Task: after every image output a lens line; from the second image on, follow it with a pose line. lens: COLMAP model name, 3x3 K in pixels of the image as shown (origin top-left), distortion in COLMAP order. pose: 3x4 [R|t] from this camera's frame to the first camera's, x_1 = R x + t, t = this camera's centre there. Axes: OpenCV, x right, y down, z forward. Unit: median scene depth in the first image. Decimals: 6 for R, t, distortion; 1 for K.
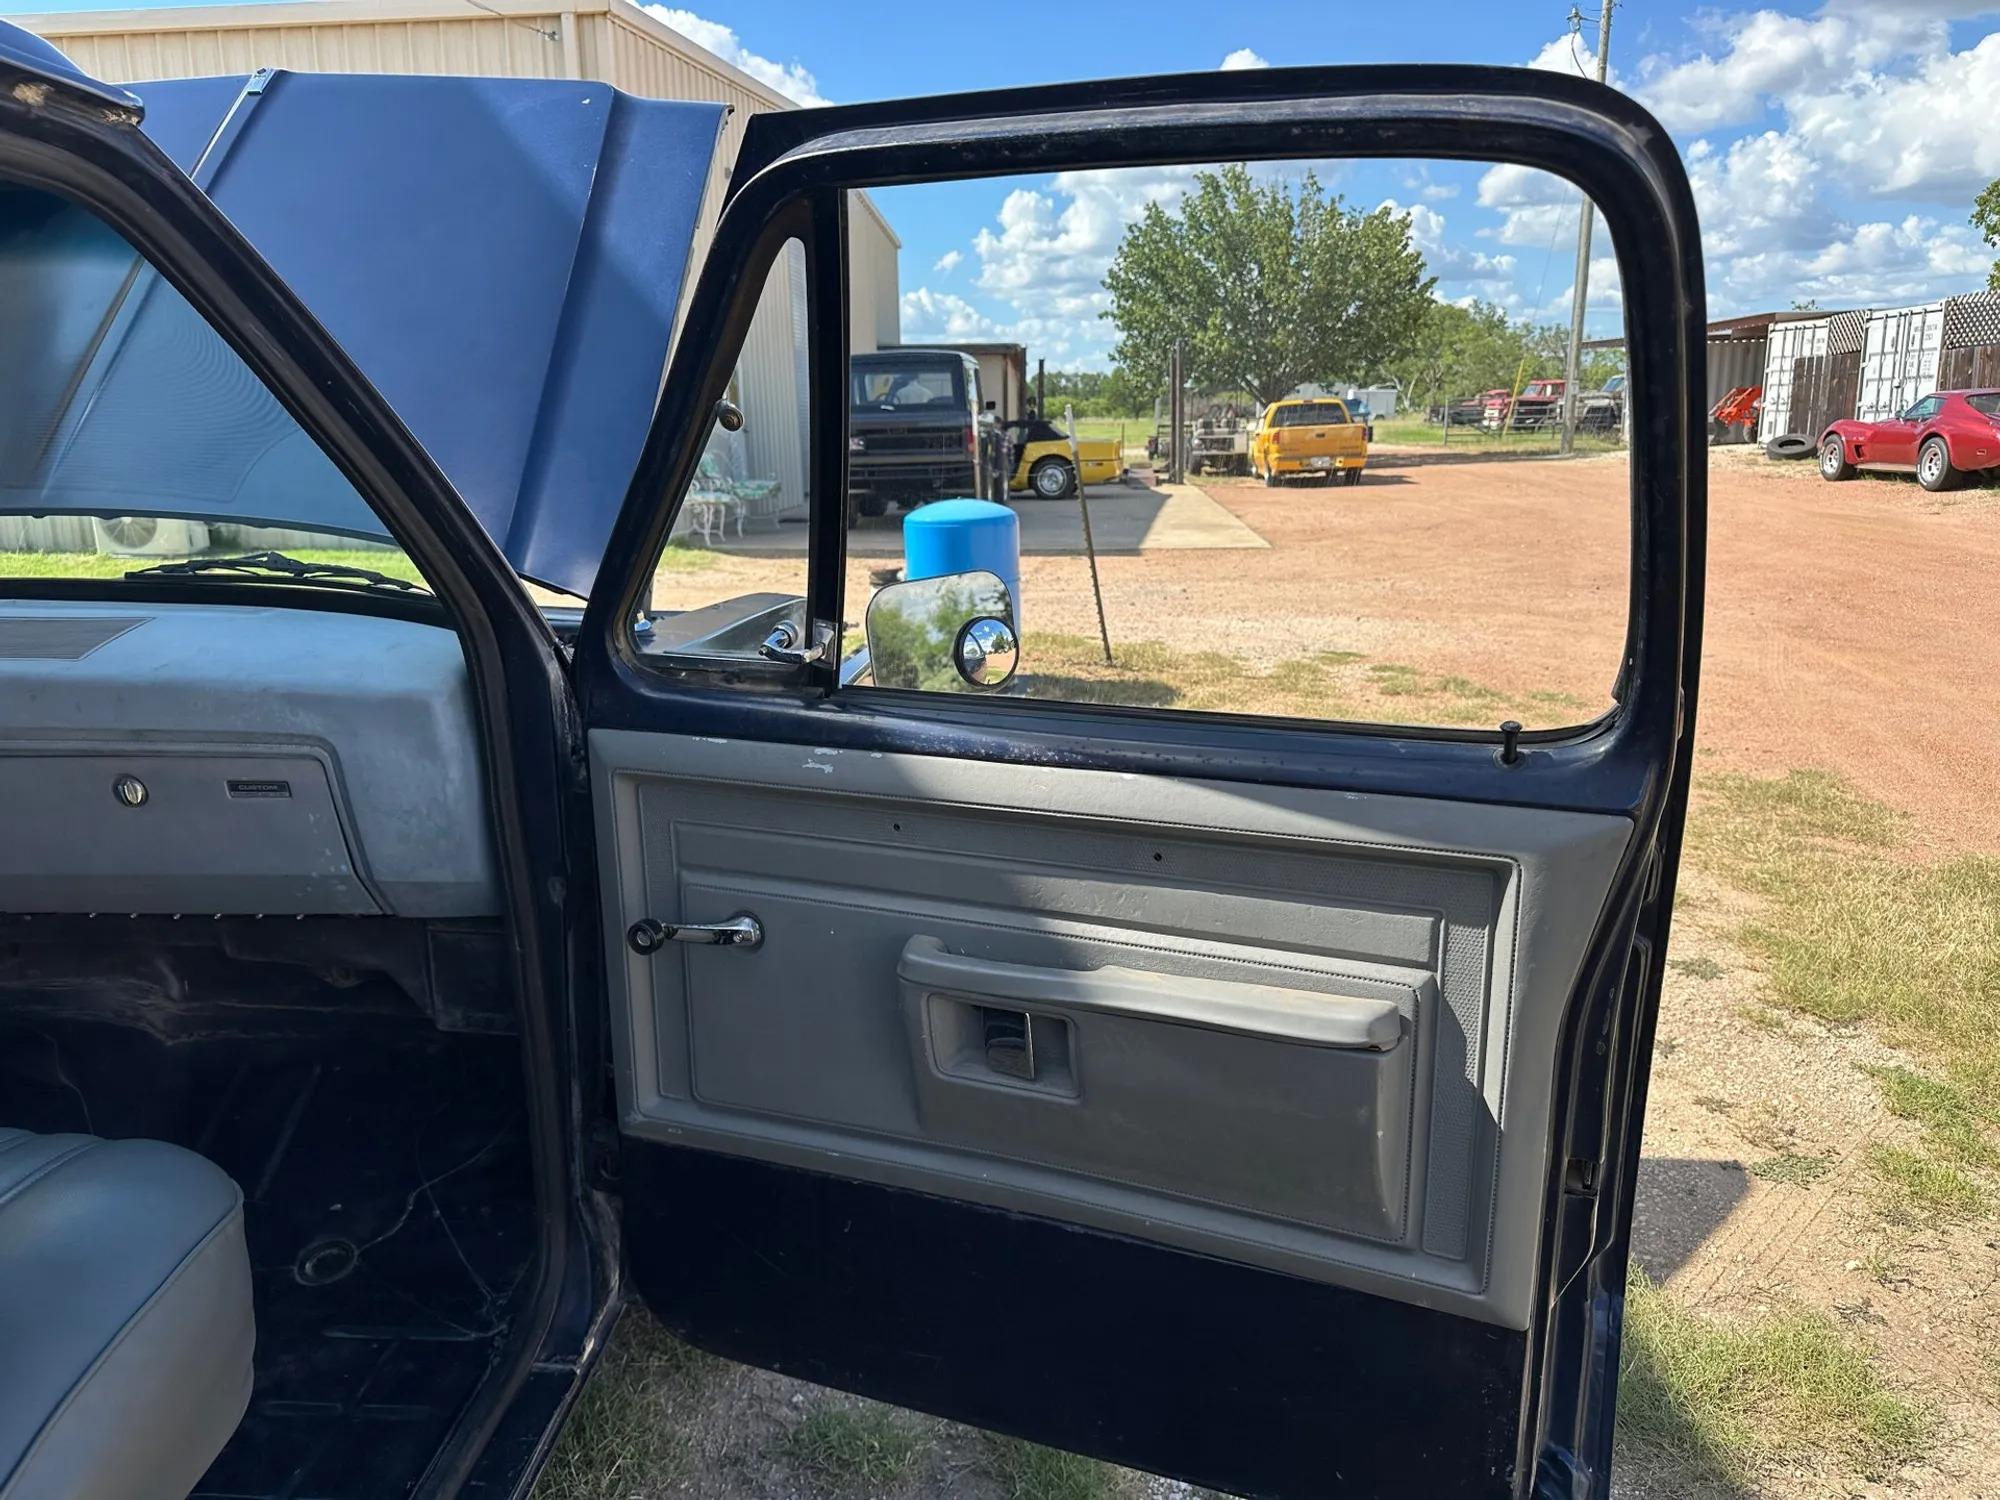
lens RADIAL K [[1407.5, 0, 1012.0], [0, 1407.5, 747.2], [0, 0, 1]] dist [0.034039, -0.045518]
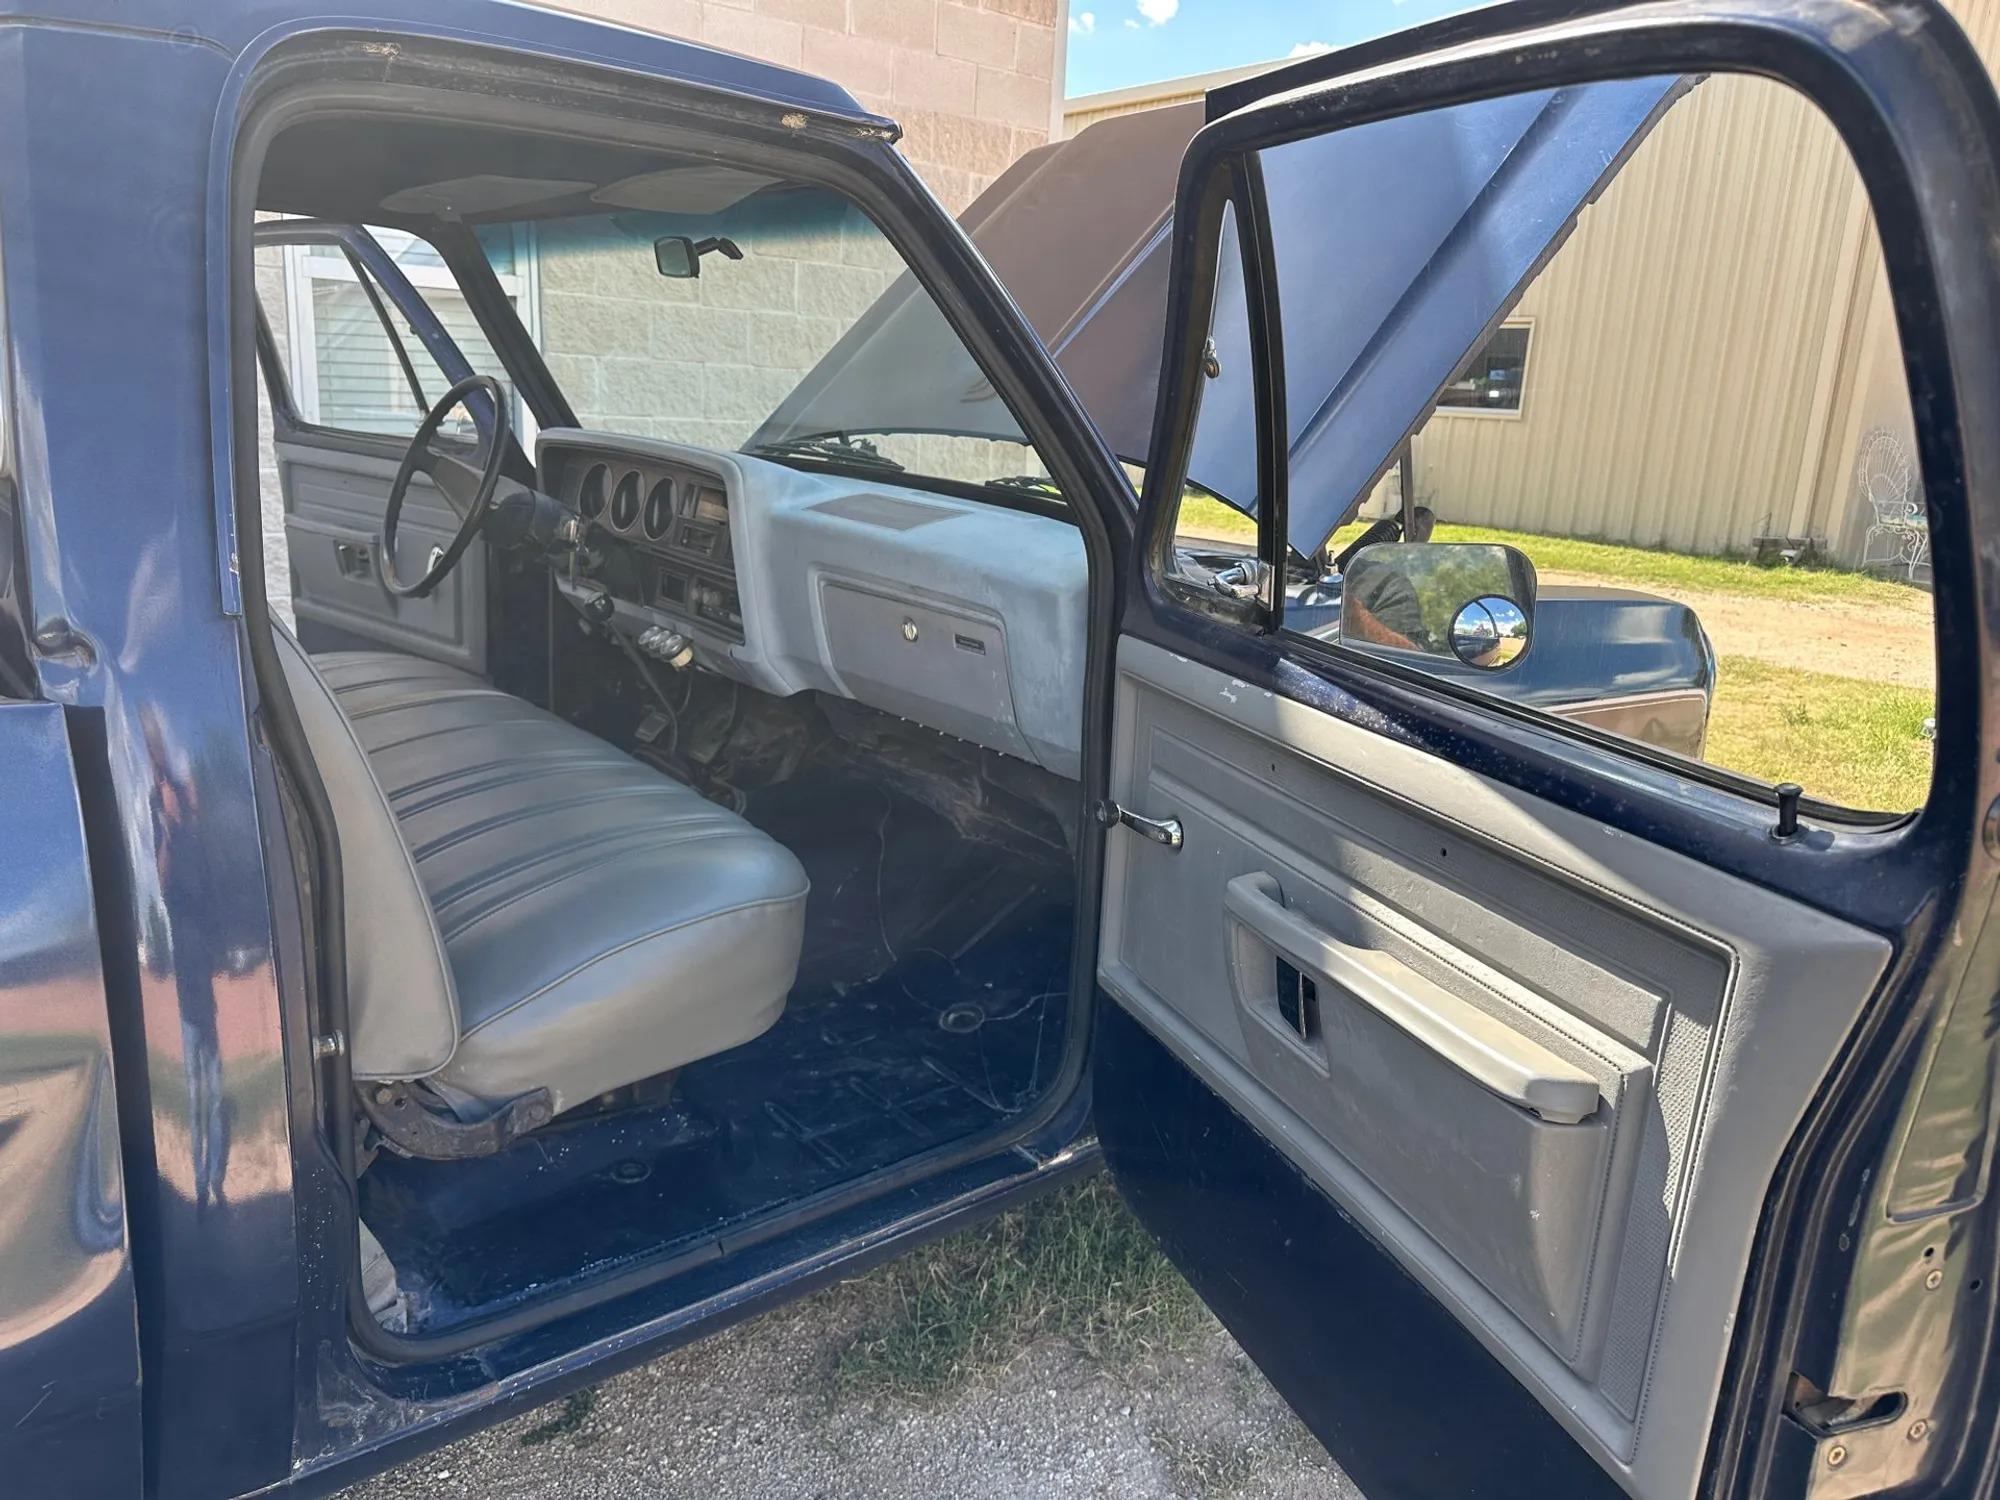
lens RADIAL K [[1407.5, 0, 1020.2], [0, 1407.5, 749.5], [0, 0, 1]] dist [0.034039, -0.045518]
pose [[0.691286, 0.228437, -0.685522, 0.503616], [-0.226067, 0.969460, 0.095086, -0.012741], [0.686307, 0.089243, 0.721816, 0.113687]]
